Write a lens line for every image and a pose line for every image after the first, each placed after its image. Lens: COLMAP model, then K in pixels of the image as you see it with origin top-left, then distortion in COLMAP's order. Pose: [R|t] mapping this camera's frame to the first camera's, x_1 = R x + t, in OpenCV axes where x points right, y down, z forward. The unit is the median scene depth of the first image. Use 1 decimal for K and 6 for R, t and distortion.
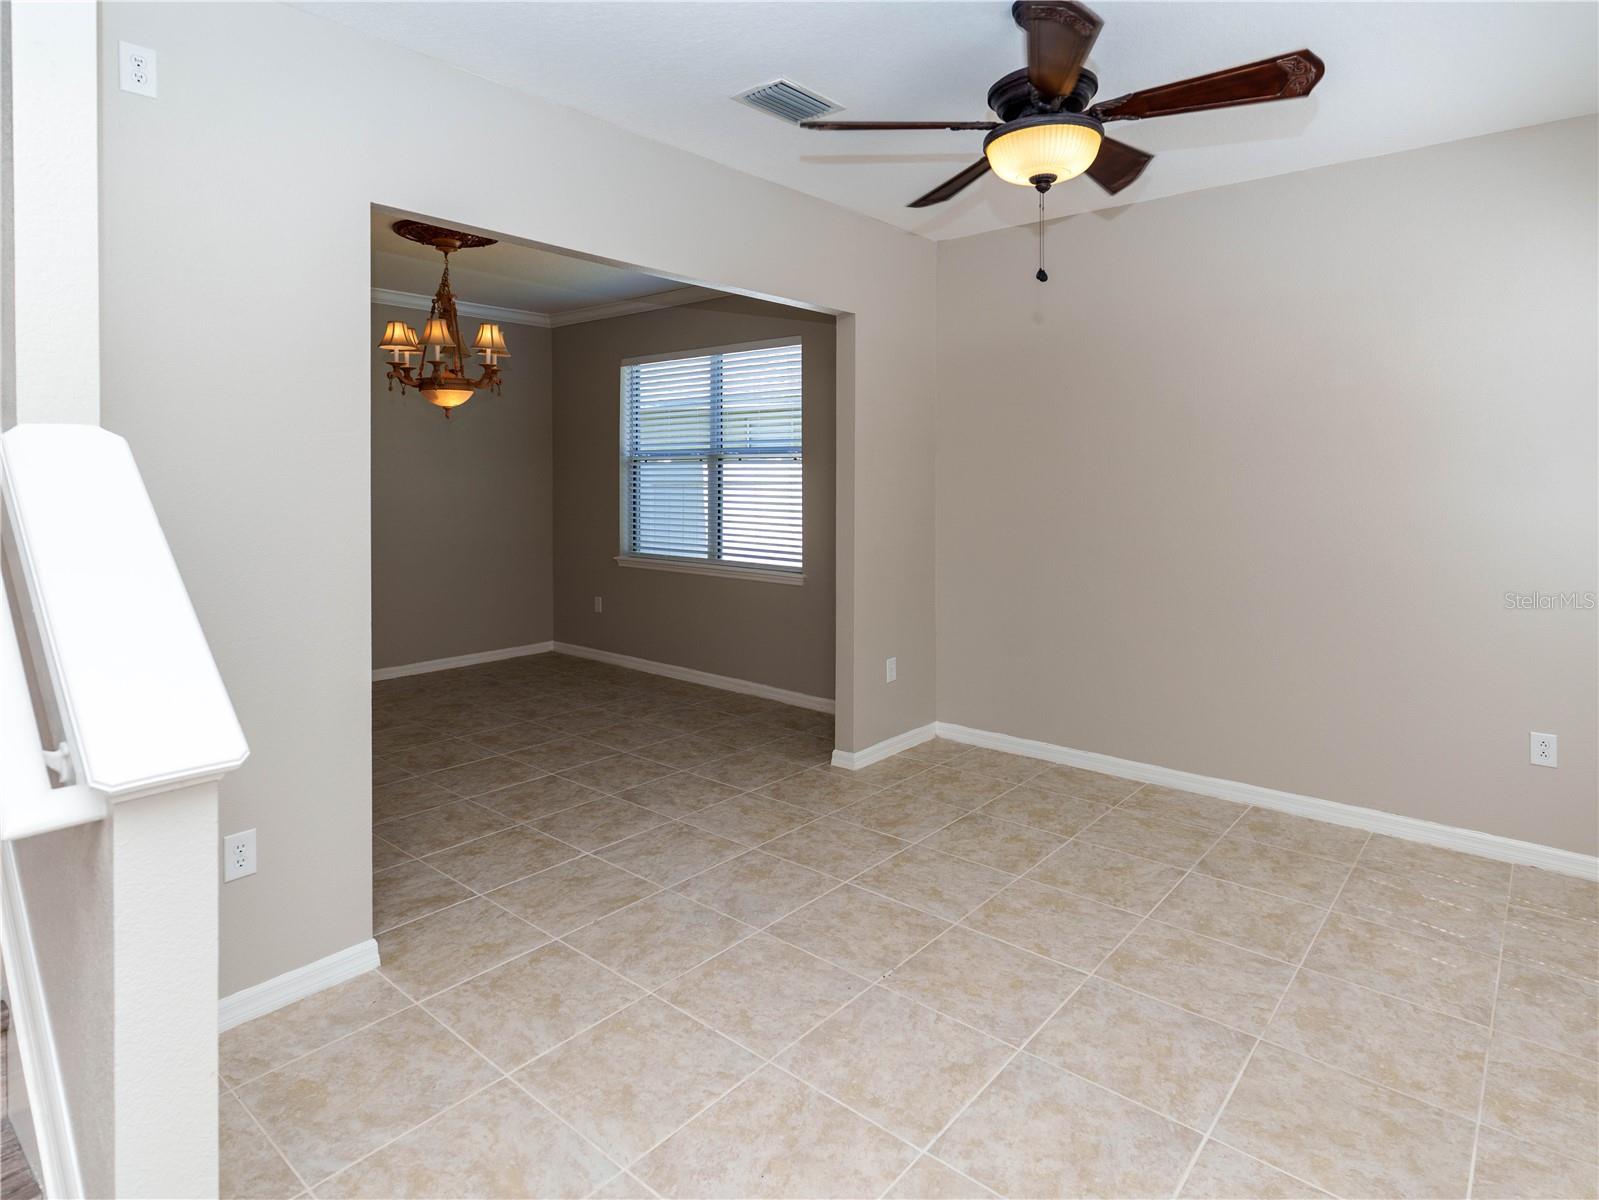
lens RADIAL K [[882.9, 0, 799.3], [0, 882.9, 600.5], [0, 0, 1]] dist [0.000119, 0.000978]
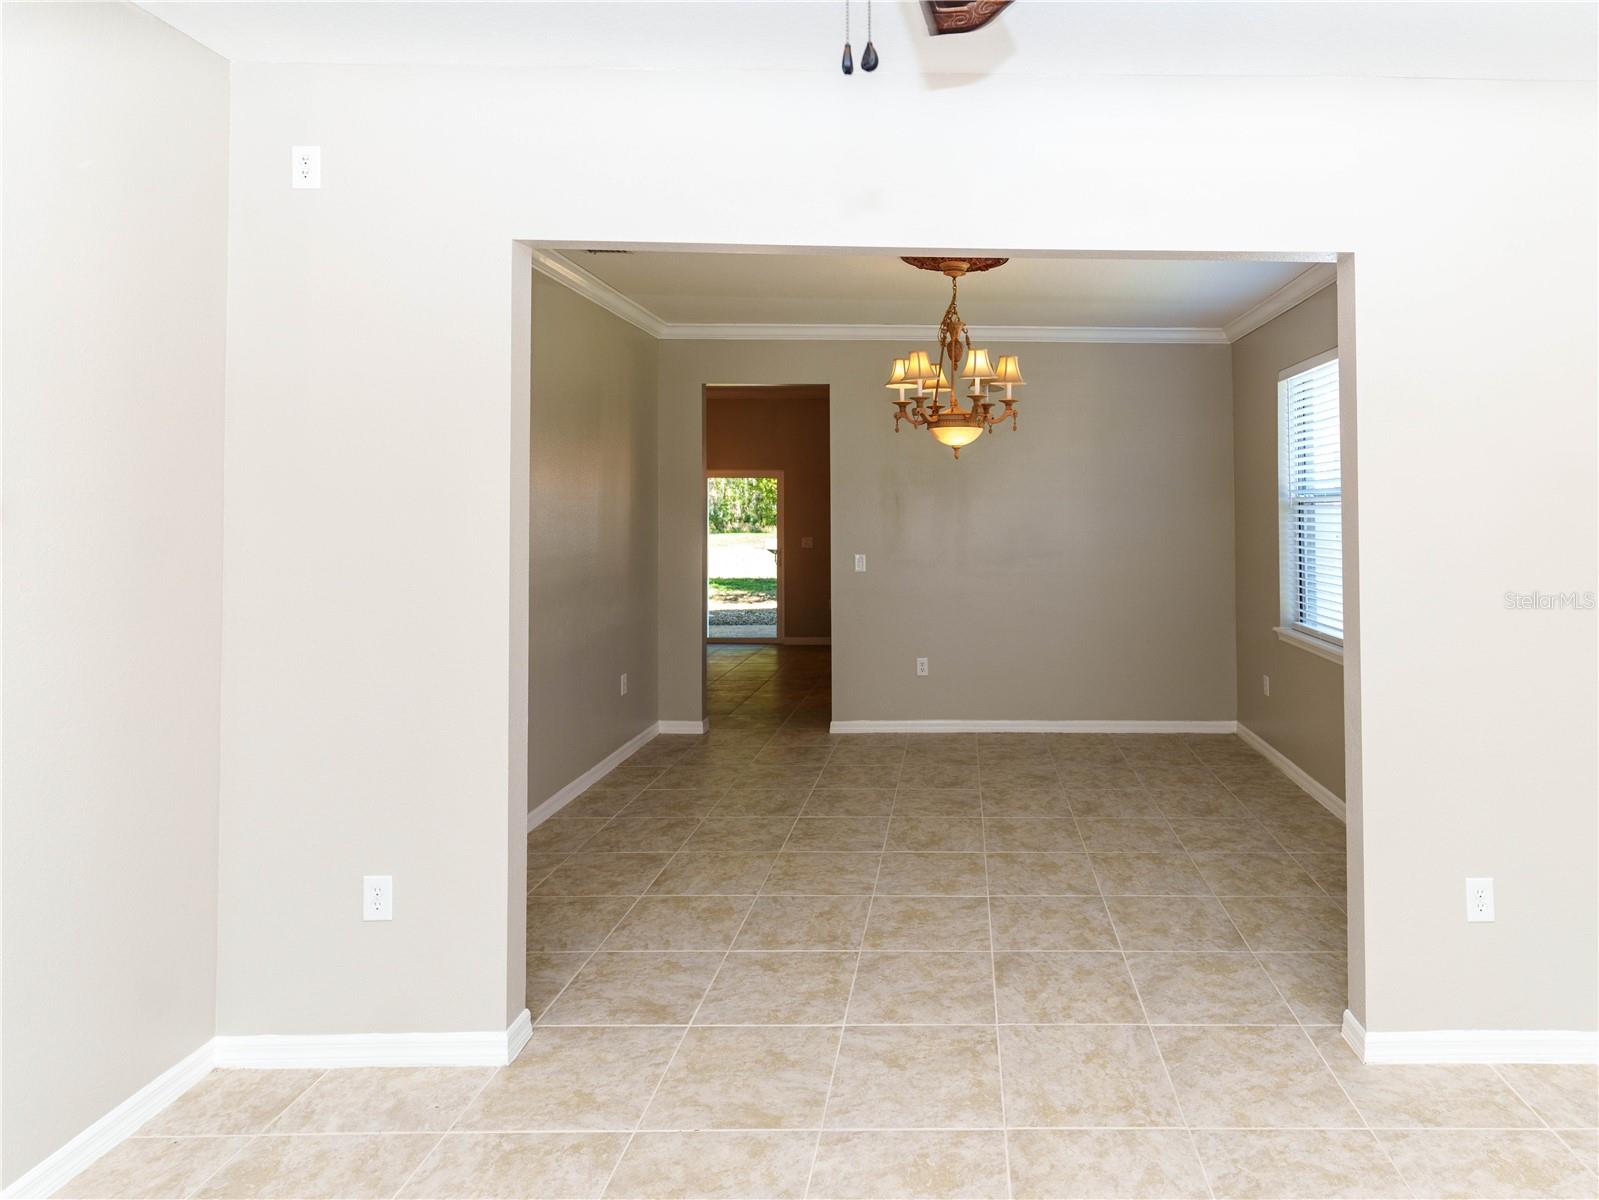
lens RADIAL K [[937.5, 0, 799.9], [0, 937.5, 564.1], [0, 0, 1]] dist [-0.000042, -0.000499]
pose [[0.668719, 0.047272, -0.742011, 0.280502], [-0.113019, 0.992843, -0.038603, -0.062647], [0.734876, 0.109676, 0.669275, 0.355194]]
